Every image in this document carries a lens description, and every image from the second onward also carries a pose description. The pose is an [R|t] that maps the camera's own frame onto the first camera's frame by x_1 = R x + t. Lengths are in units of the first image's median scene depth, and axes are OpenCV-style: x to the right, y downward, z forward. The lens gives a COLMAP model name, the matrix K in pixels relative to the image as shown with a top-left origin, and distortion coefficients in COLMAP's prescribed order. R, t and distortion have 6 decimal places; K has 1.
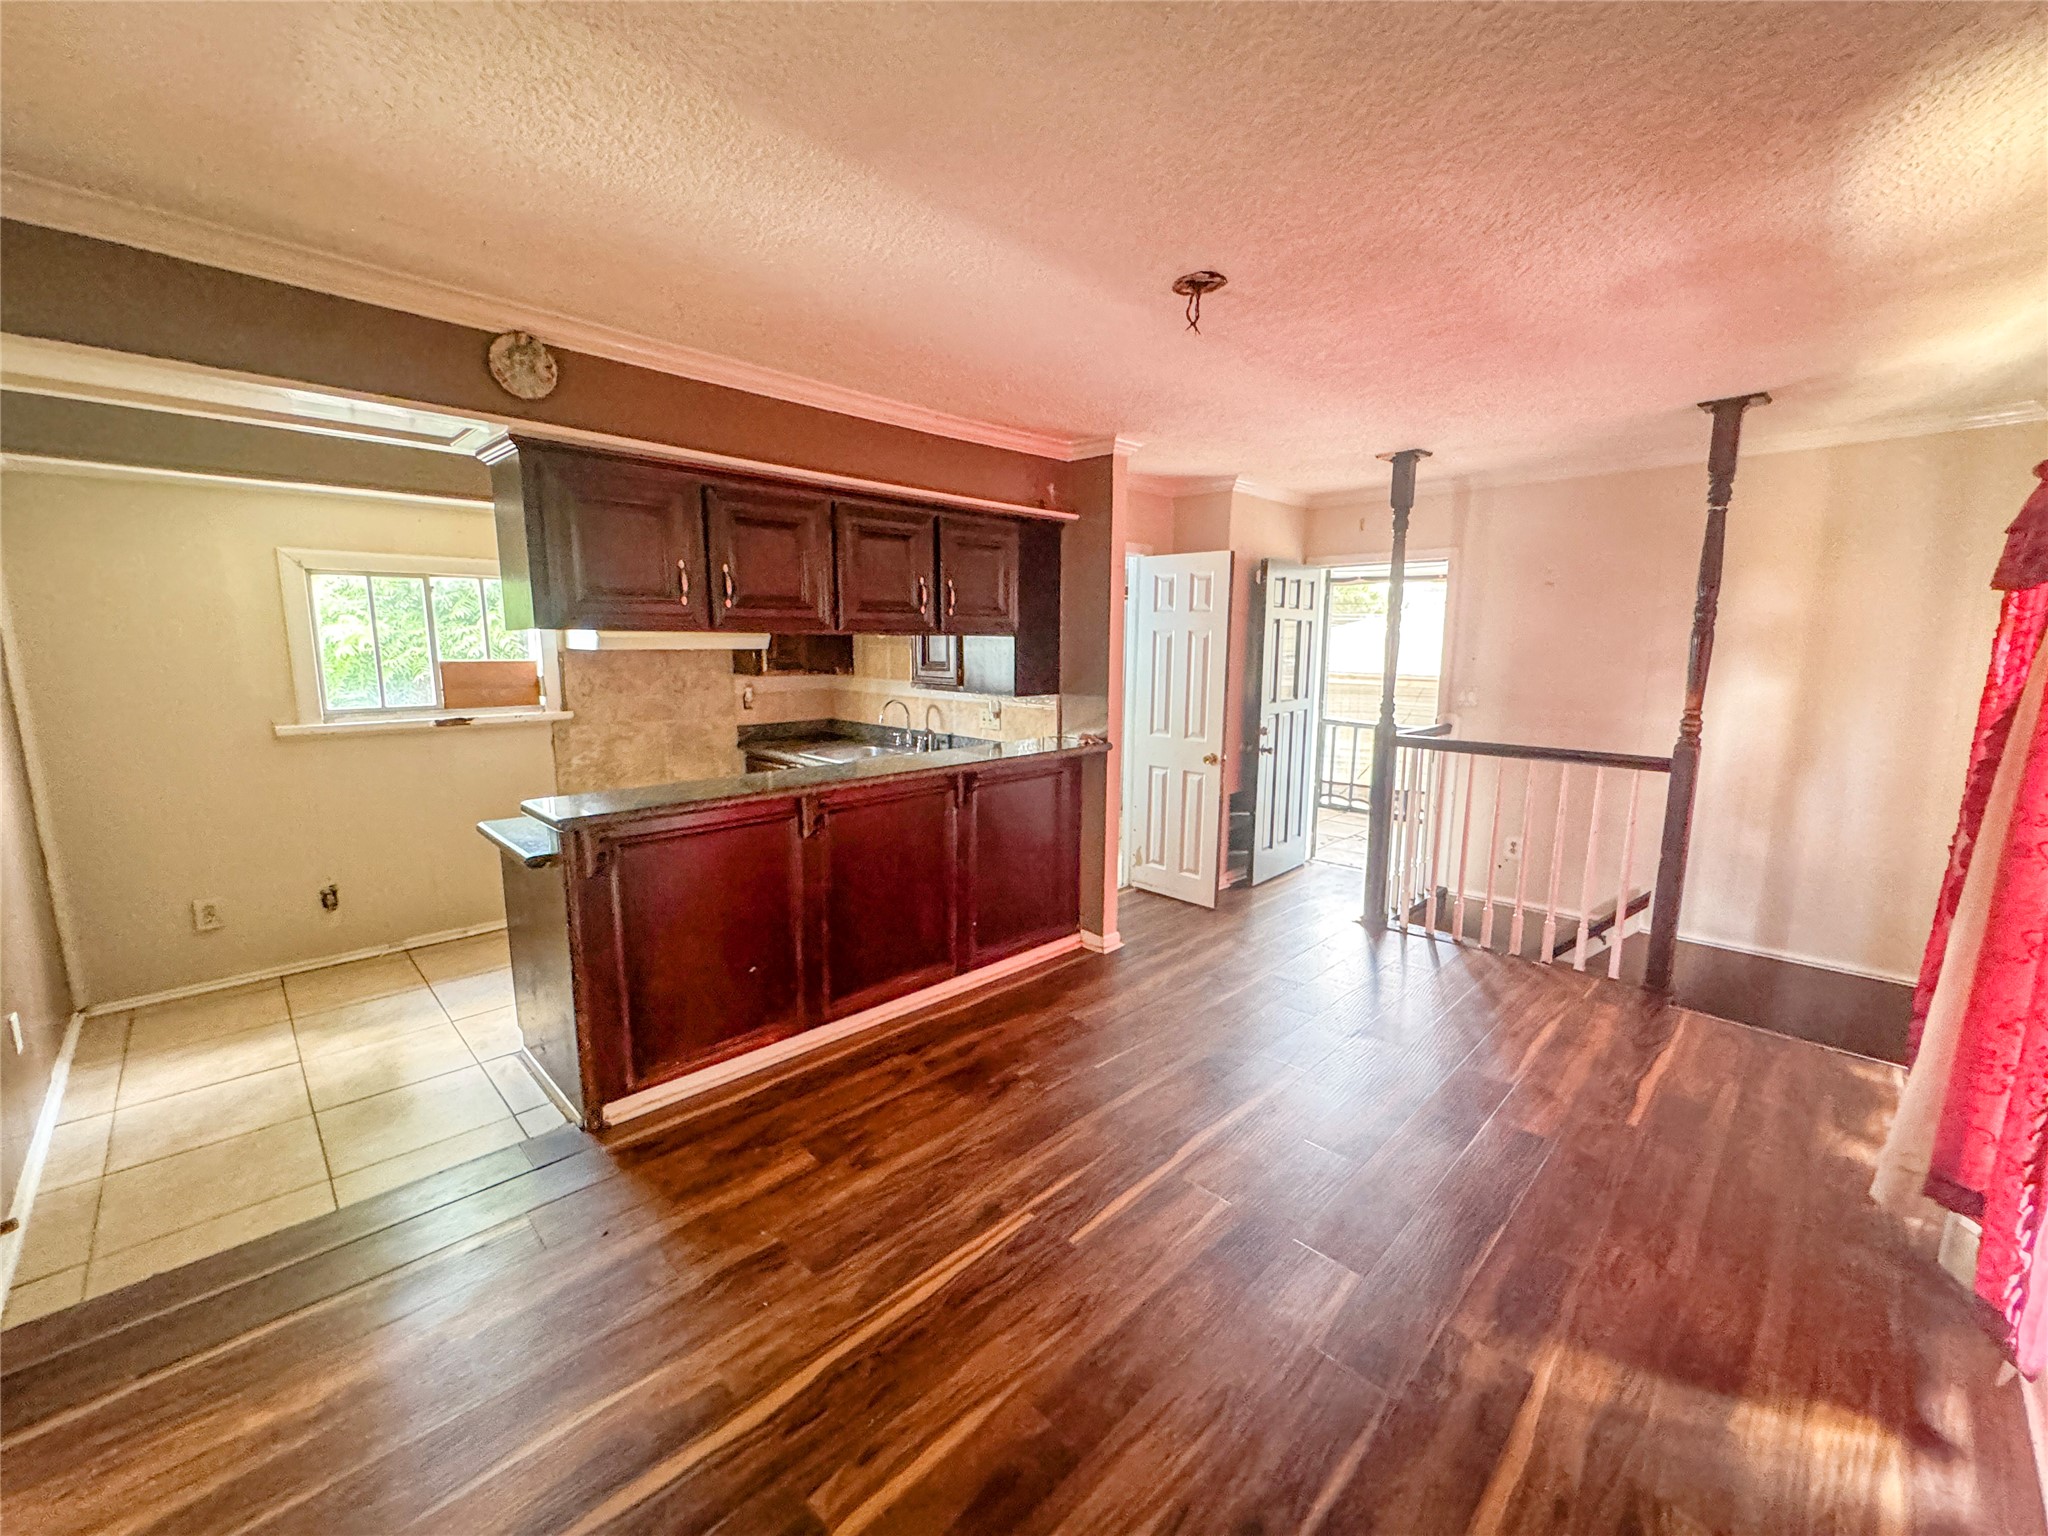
lens RADIAL K [[822.2, 0, 1022.2], [0, 822.2, 767.5], [0, 0, 1]] dist [0.000255, 0.000012]
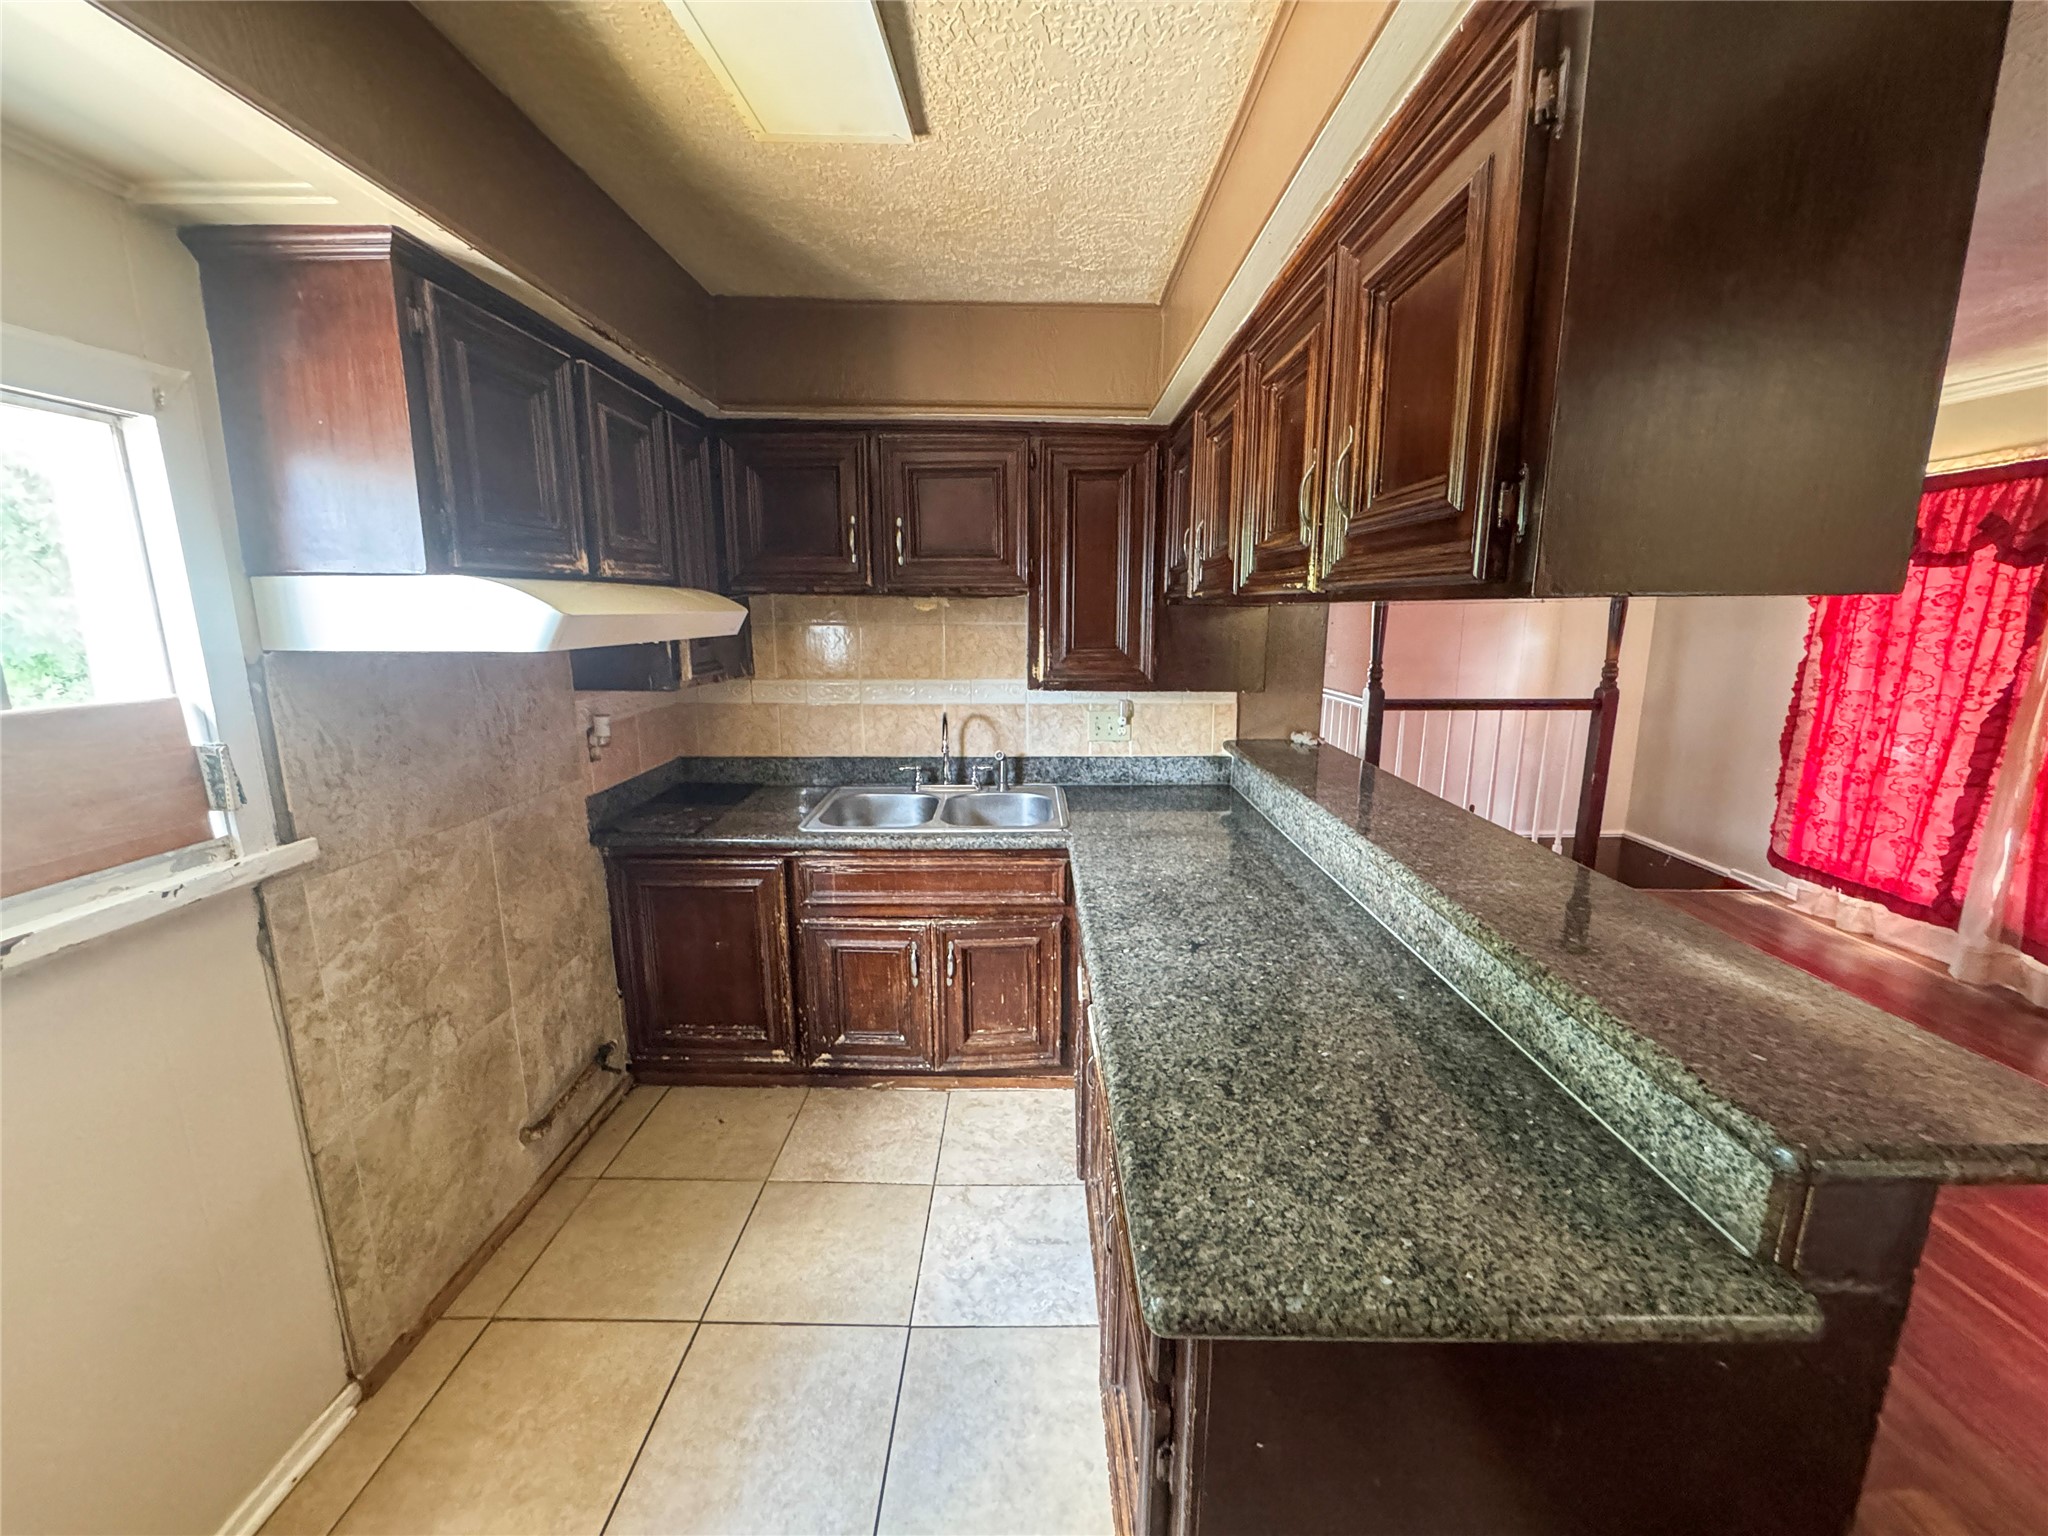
lens RADIAL K [[822.2, 0, 1021.4], [0, 822.2, 767.3], [0, 0, 1]] dist [0.000255, 0.000012]
pose [[0.718760, -0.141871, 0.680629, -0.554420], [0.116202, 0.989702, 0.083582, -0.090195], [-0.685478, 0.019015, 0.727845, 0.544619]]
